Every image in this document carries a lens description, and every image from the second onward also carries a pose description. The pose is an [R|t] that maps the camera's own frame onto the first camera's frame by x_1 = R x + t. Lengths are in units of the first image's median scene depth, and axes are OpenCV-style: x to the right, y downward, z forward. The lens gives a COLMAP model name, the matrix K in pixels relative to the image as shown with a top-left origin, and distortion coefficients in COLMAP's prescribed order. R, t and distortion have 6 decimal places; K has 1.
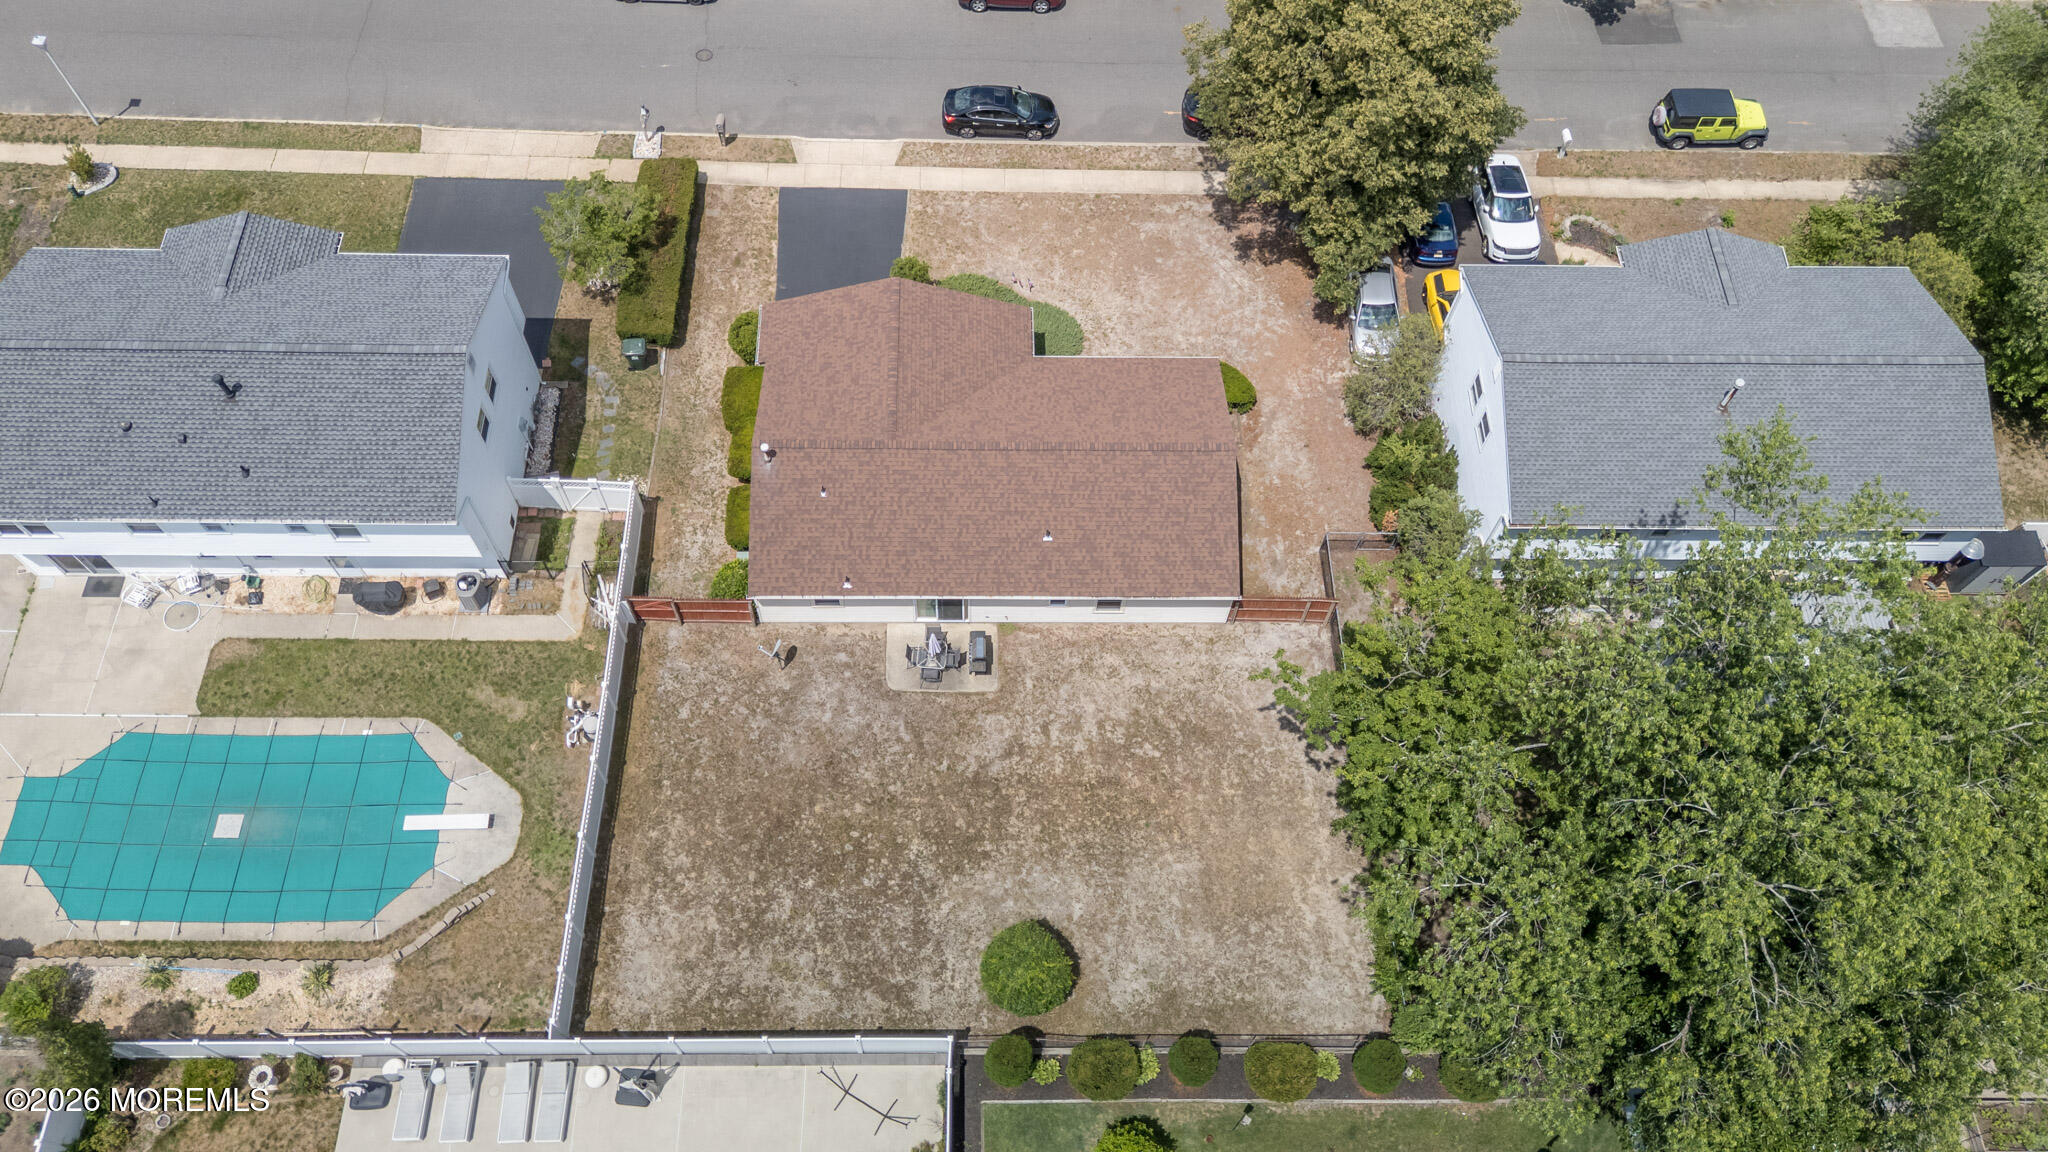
lens RADIAL K [[1500.6, 0, 1022.3], [0, 1500.6, 577.5], [0, 0, 1]] dist [0.040325, -0.018278]
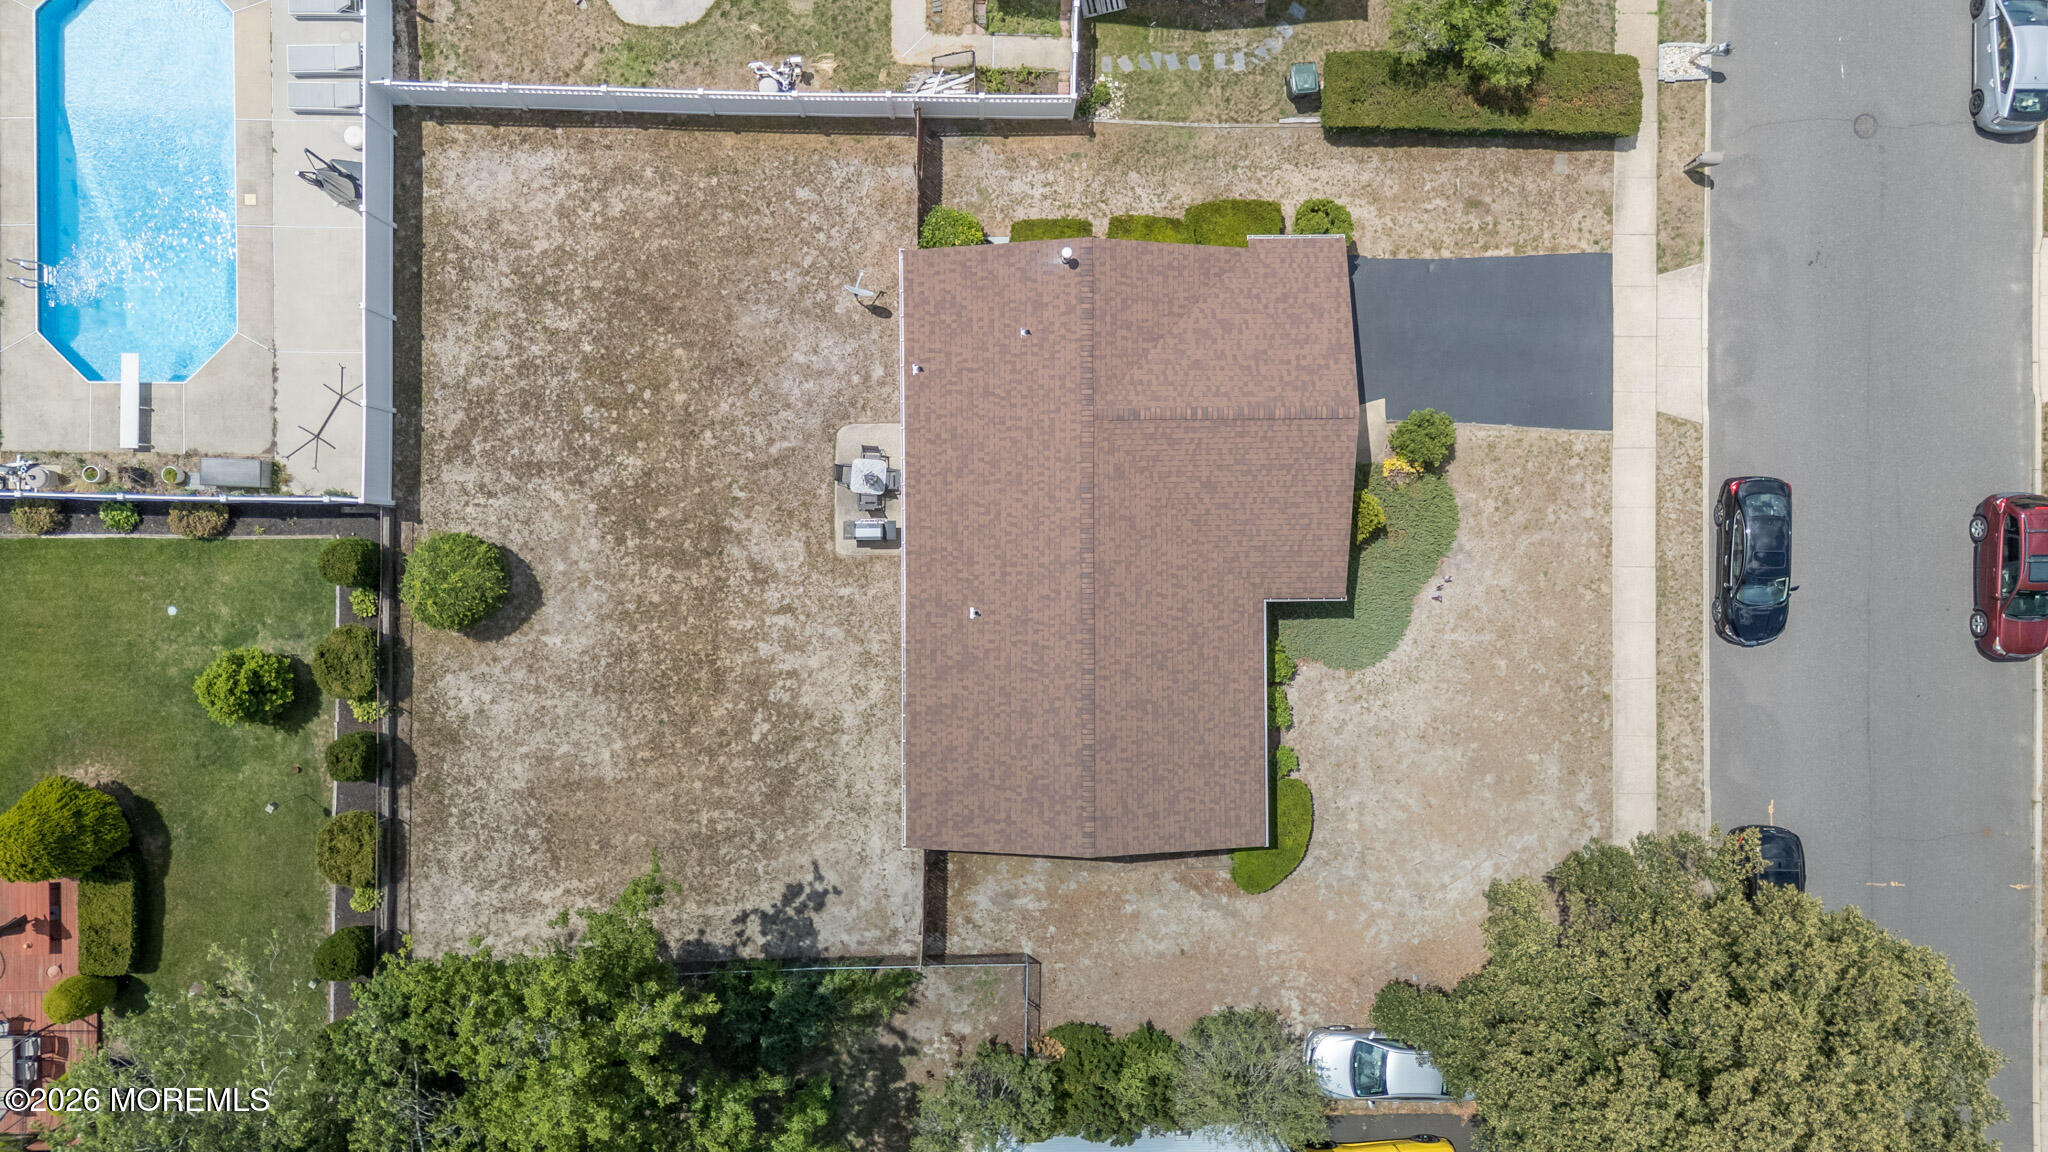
lens RADIAL K [[1500.6, 0, 1022.7], [0, 1500.6, 571.6], [0, 0, 1]] dist [0.040325, -0.018278]
pose [[-0.009581, 0.999324, -0.035482, 0.022872], [-0.886663, 0.007915, 0.462349, -0.420440], [0.462318, 0.035890, 0.885988, 0.294135]]
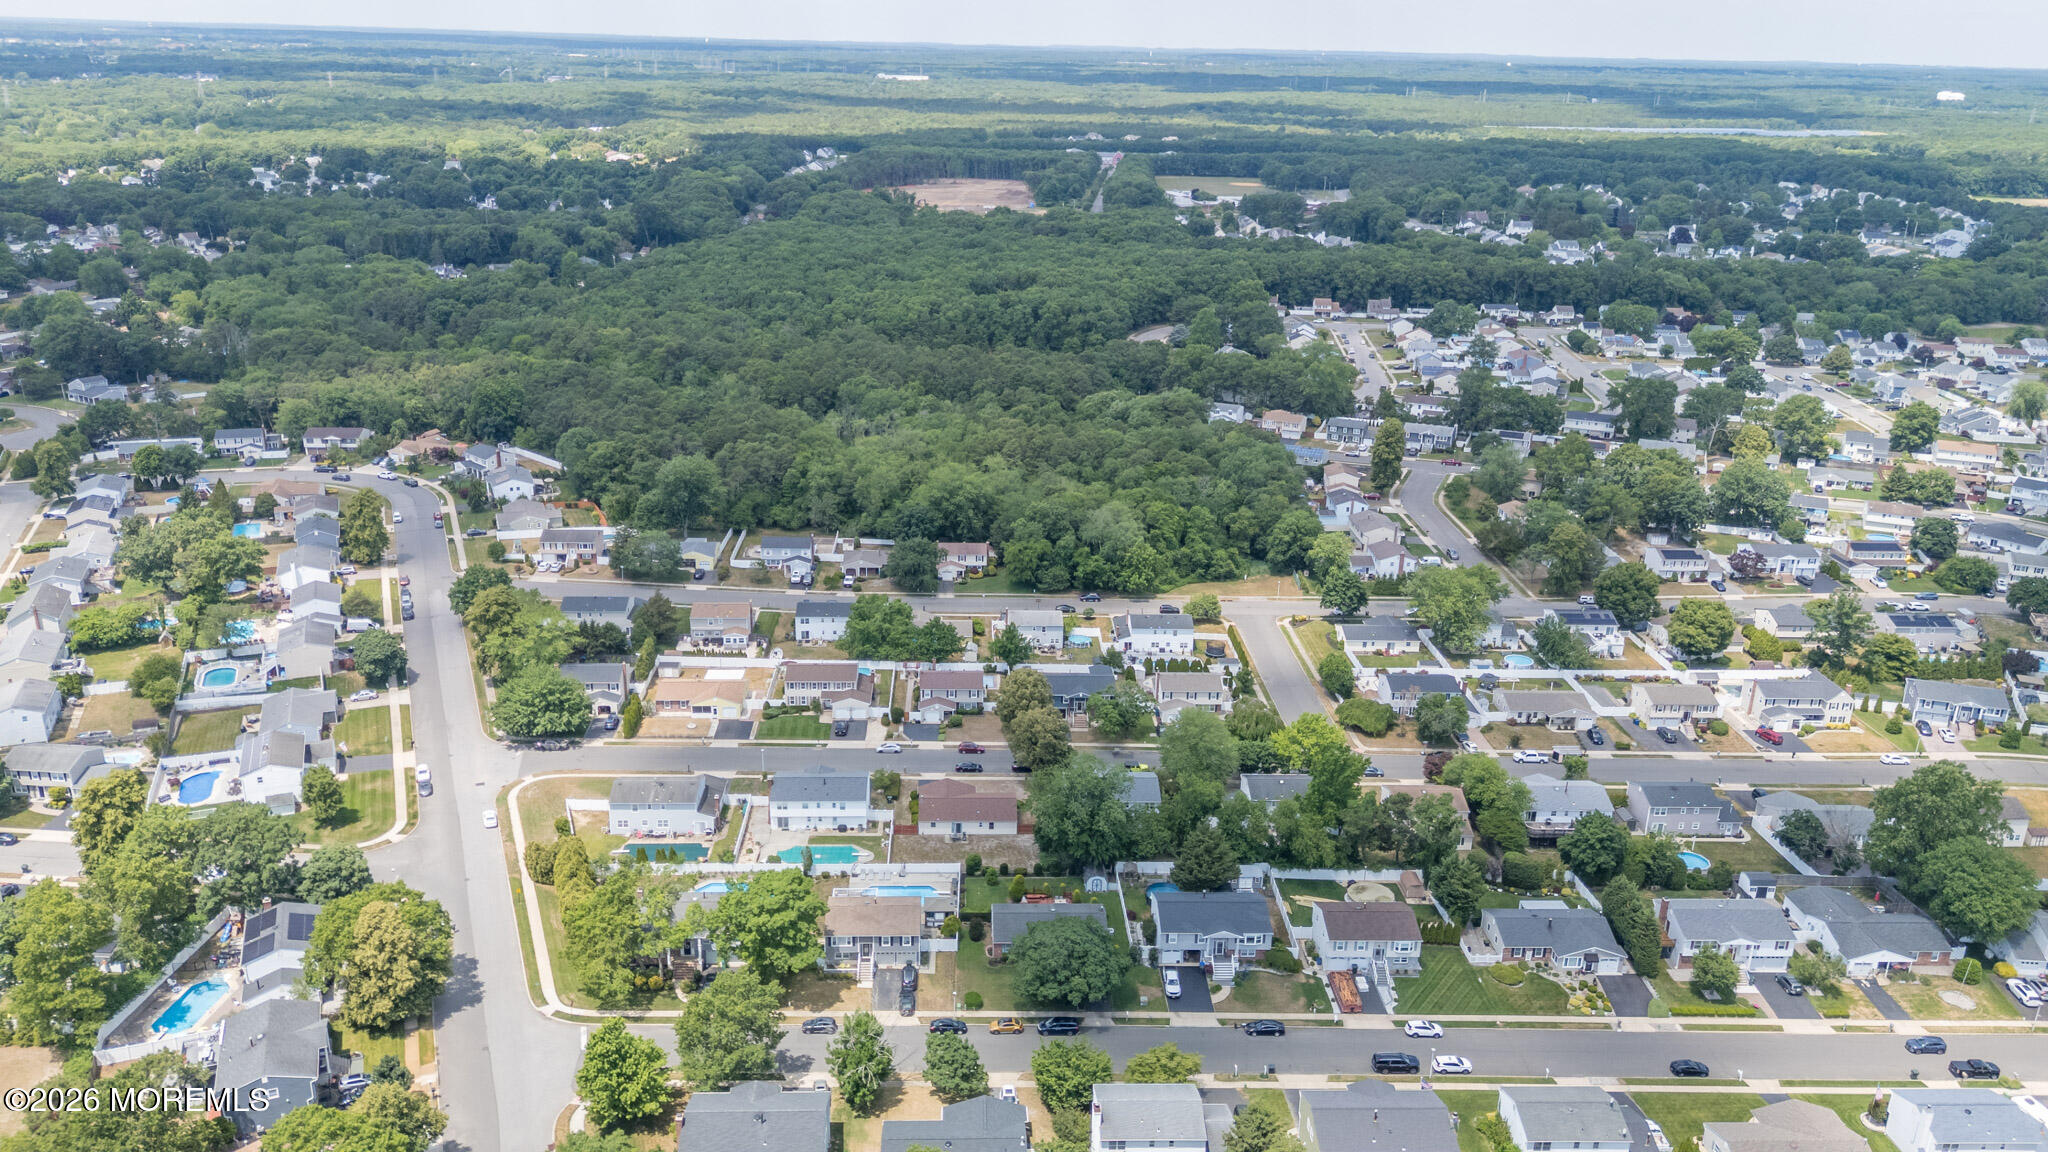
lens RADIAL K [[1500.6, 0, 1028.1], [0, 1500.6, 572.4], [0, 0, 1]] dist [0.040325, -0.018278]
pose [[0.999659, -0.004914, 0.025647, 0.058738], [0.020675, 0.748881, -0.662382, 2.679062], [-0.015952, 0.662686, 0.748727, -3.271150]]
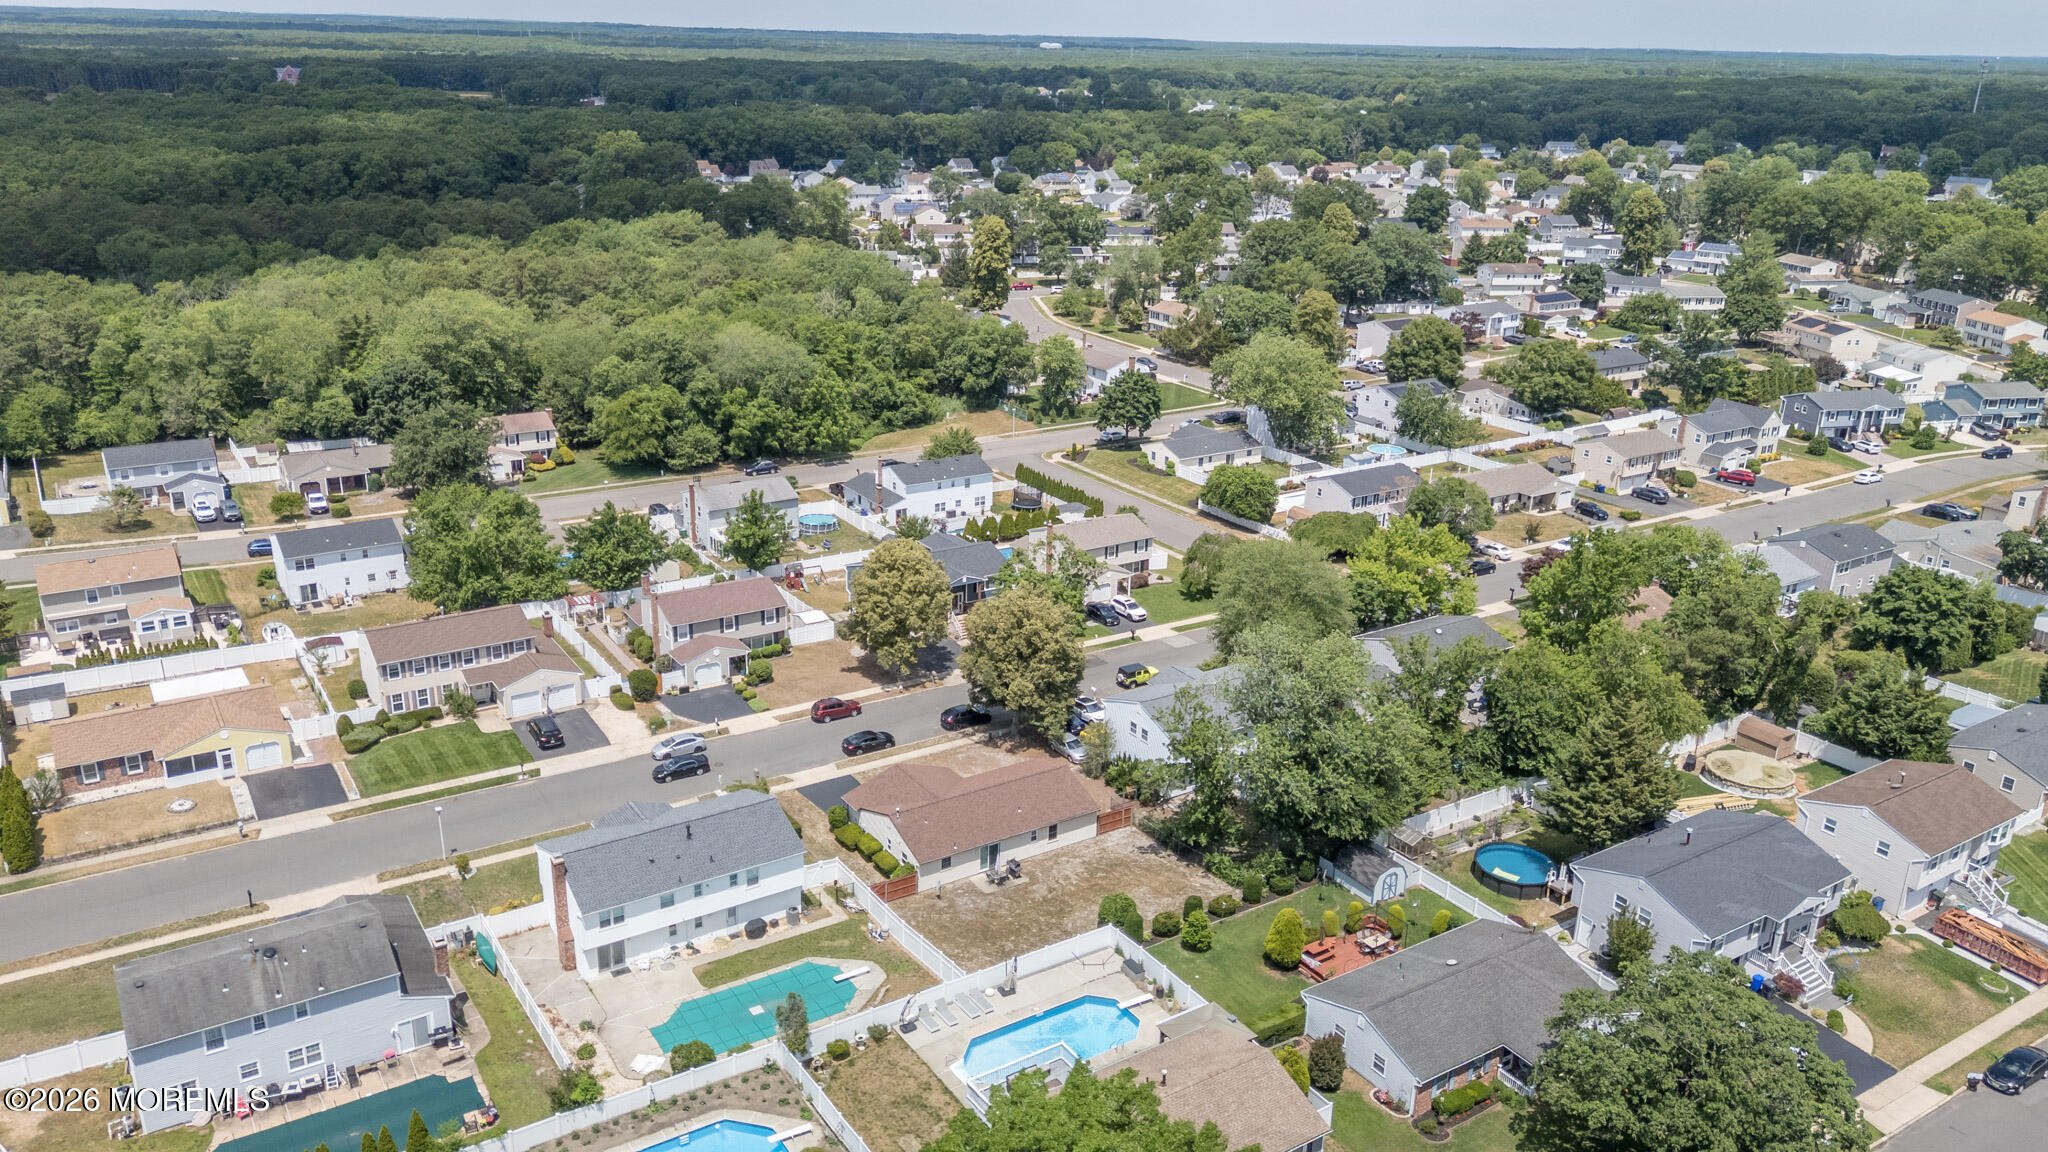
lens RADIAL K [[1500.6, 0, 1022.3], [0, 1500.6, 582.6], [0, 0, 1]] dist [0.040325, -0.018278]
pose [[0.845334, -0.179100, 0.503323, -1.086933], [0.462936, 0.715806, -0.522793, 0.936278], [-0.266649, 0.674941, 0.688007, -0.851872]]
